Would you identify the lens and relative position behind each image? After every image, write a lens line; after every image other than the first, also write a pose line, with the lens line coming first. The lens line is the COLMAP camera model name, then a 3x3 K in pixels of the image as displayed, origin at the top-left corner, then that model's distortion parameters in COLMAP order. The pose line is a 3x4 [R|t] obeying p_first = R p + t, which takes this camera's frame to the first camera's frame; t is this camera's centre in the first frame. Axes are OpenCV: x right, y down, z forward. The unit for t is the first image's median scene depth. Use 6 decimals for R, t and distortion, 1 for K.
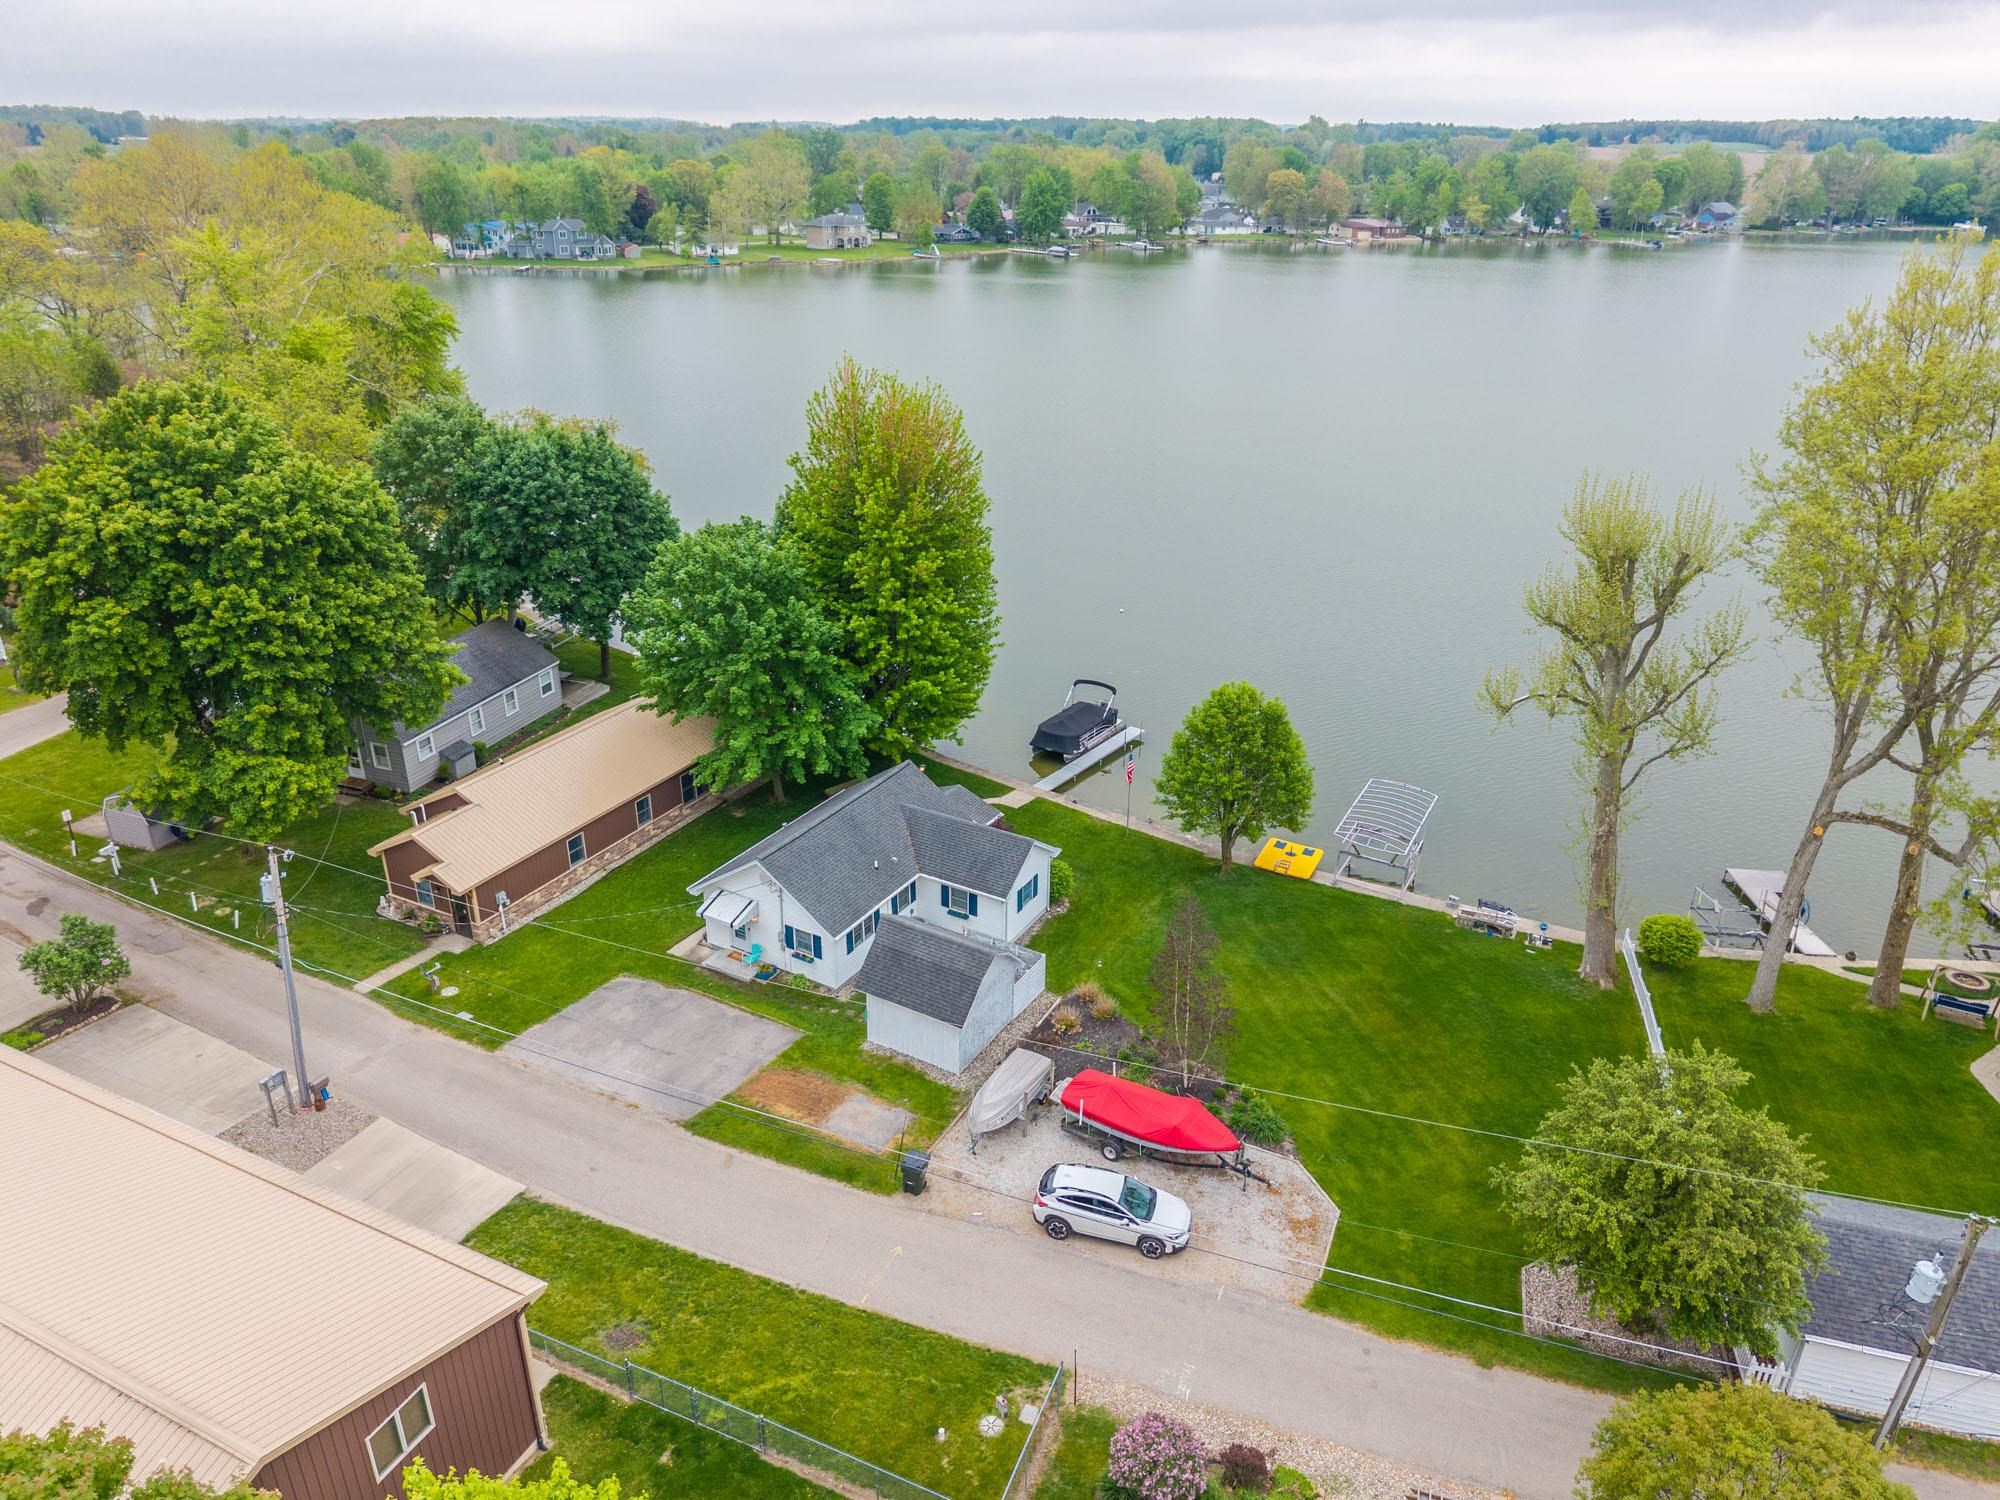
lens RADIAL K [[1350.6, 0, 987.5], [0, 1350.6, 752.6], [0, 0, 1]] dist [0.012582, -0.010105]
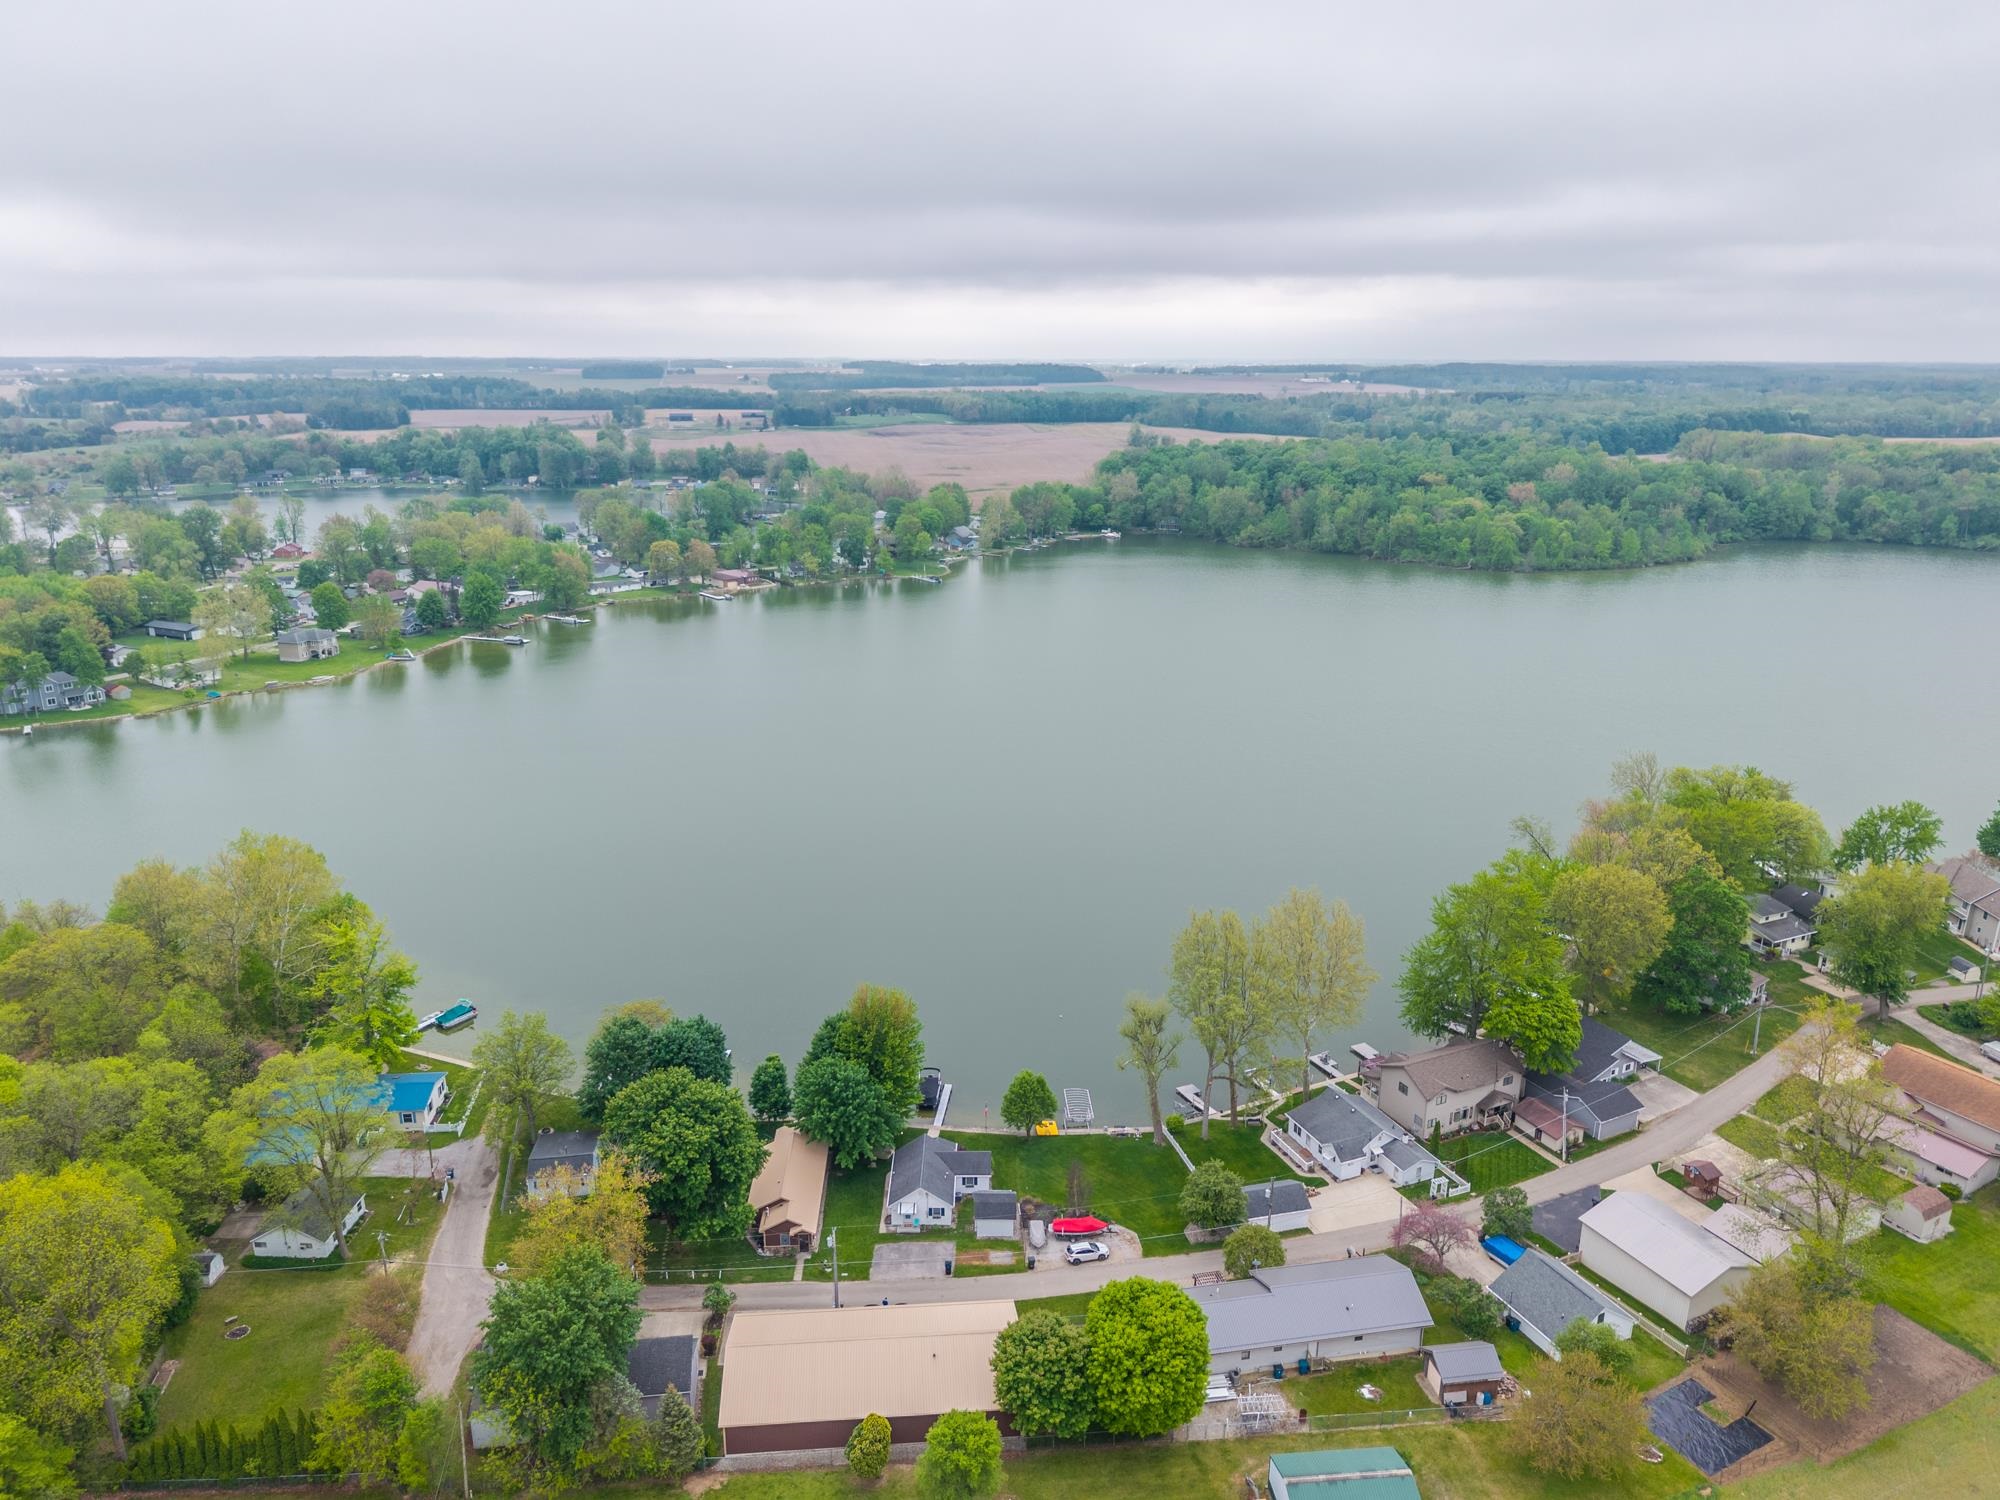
lens RADIAL K [[1356.7, 0, 992.8], [0, 1356.7, 752.8], [0, 0, 1]] dist [0.039681, -0.048161]
pose [[0.861768, -0.150539, 0.484453, -1.275140], [0.215659, 0.973083, -0.081248, -0.539766], [-0.459182, 0.174493, 0.871036, -1.718408]]
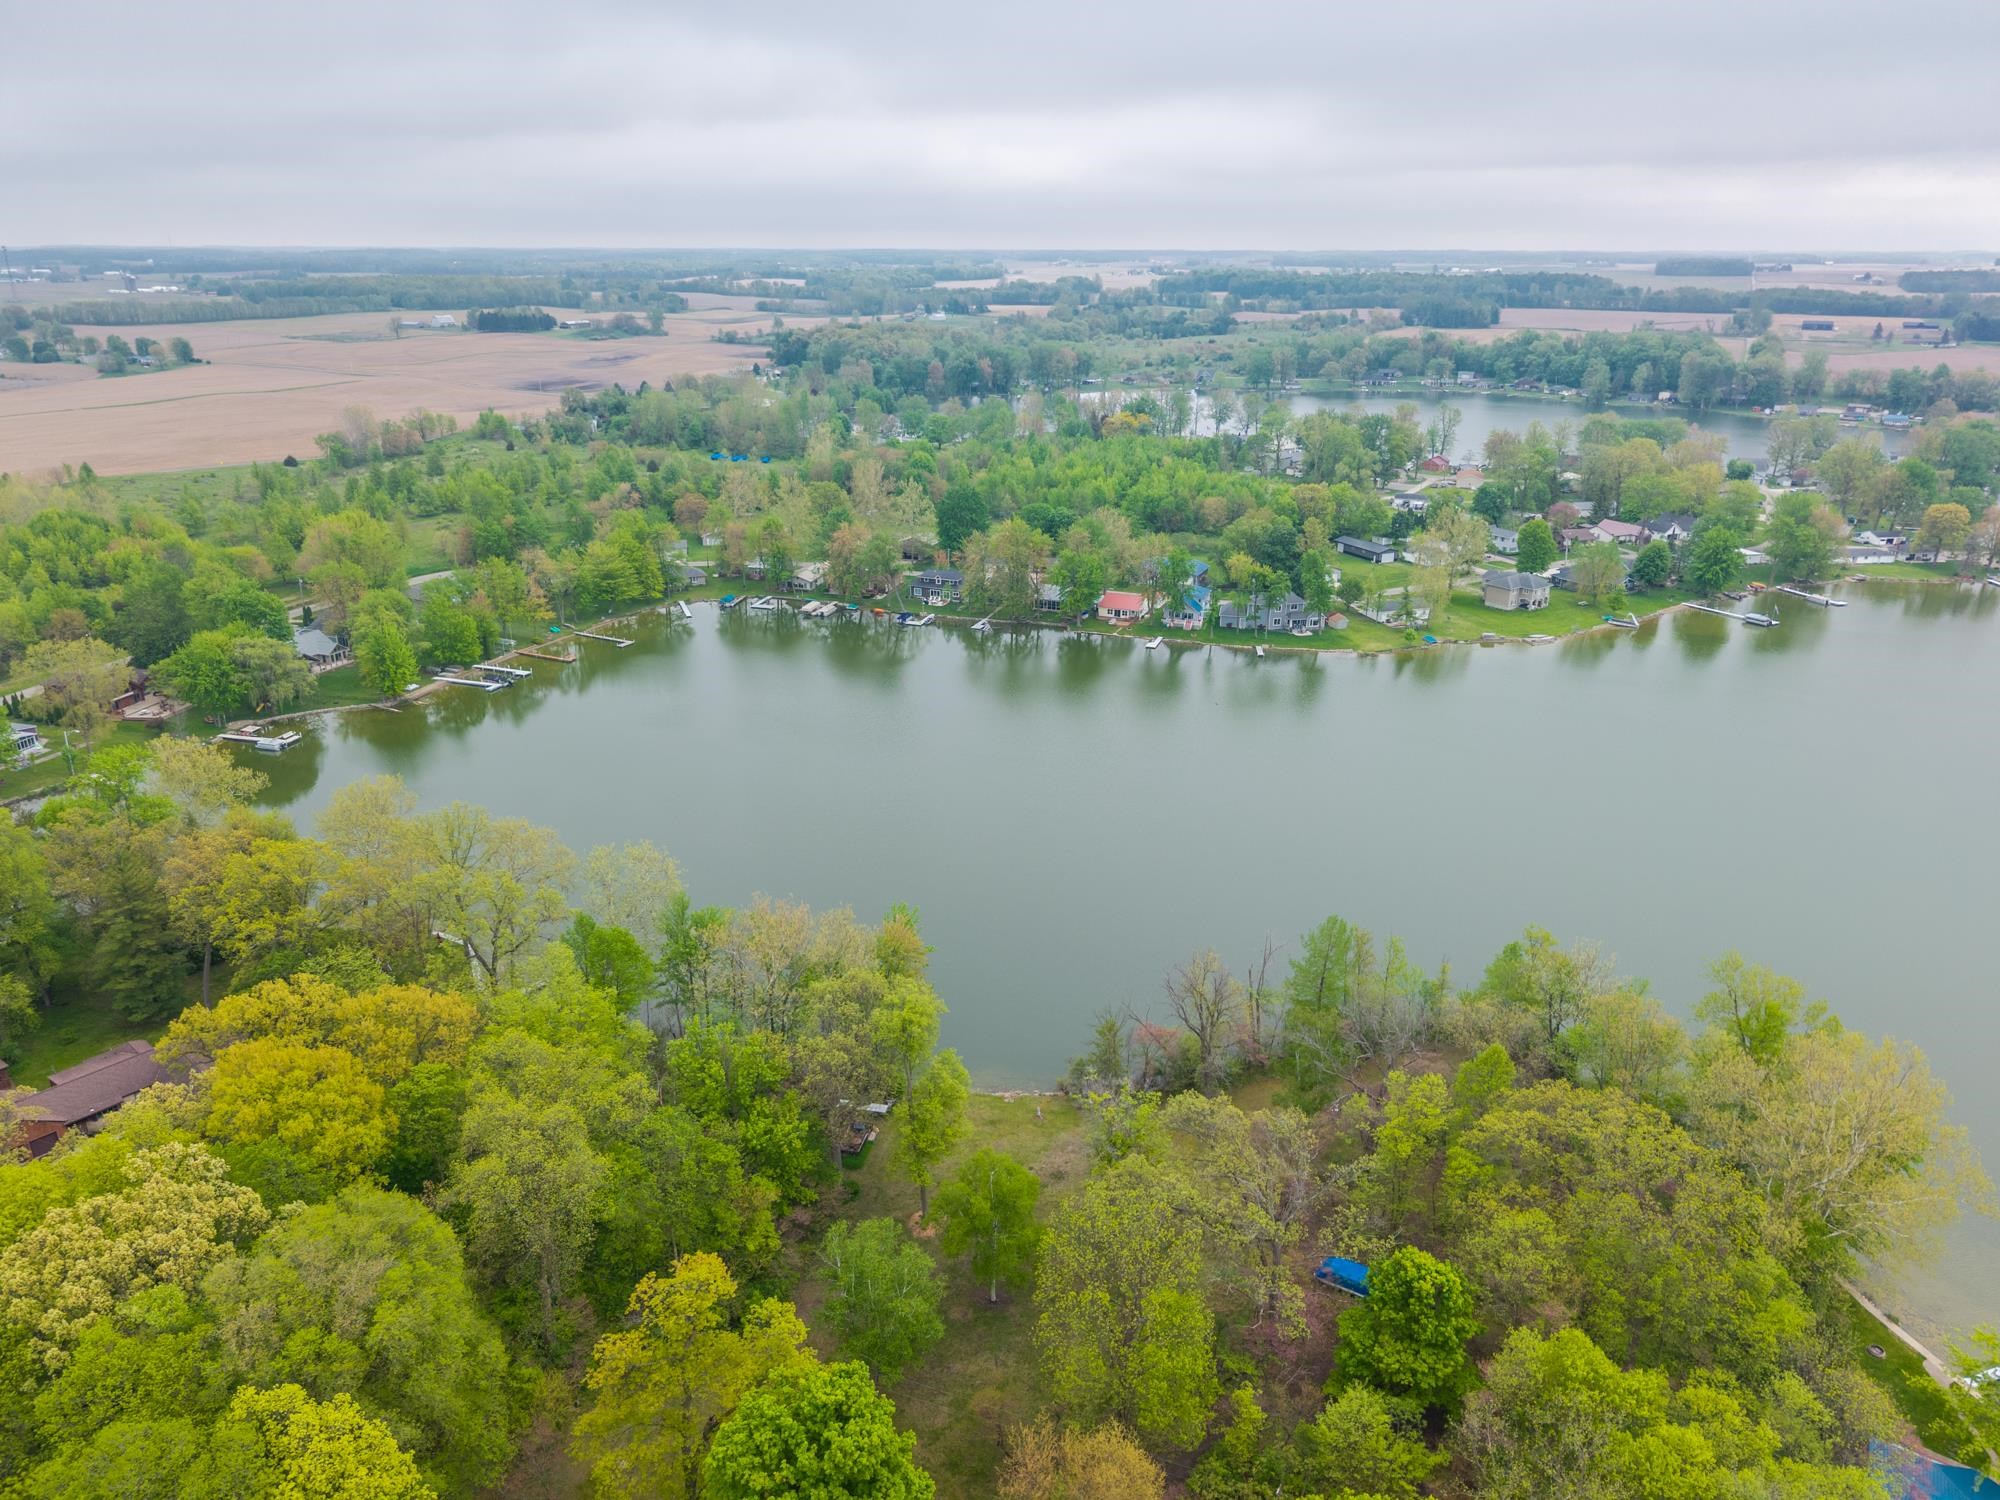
lens RADIAL K [[1340.0, 0, 992.2], [0, 1340.0, 758.7], [0, 0, 1]] dist [0.010923, -0.009274]
pose [[0.987164, 0.051403, -0.151210, -2.341669], [-0.060435, 0.996614, -0.055755, -1.262603], [0.147832, 0.064177, 0.986928, -0.192118]]
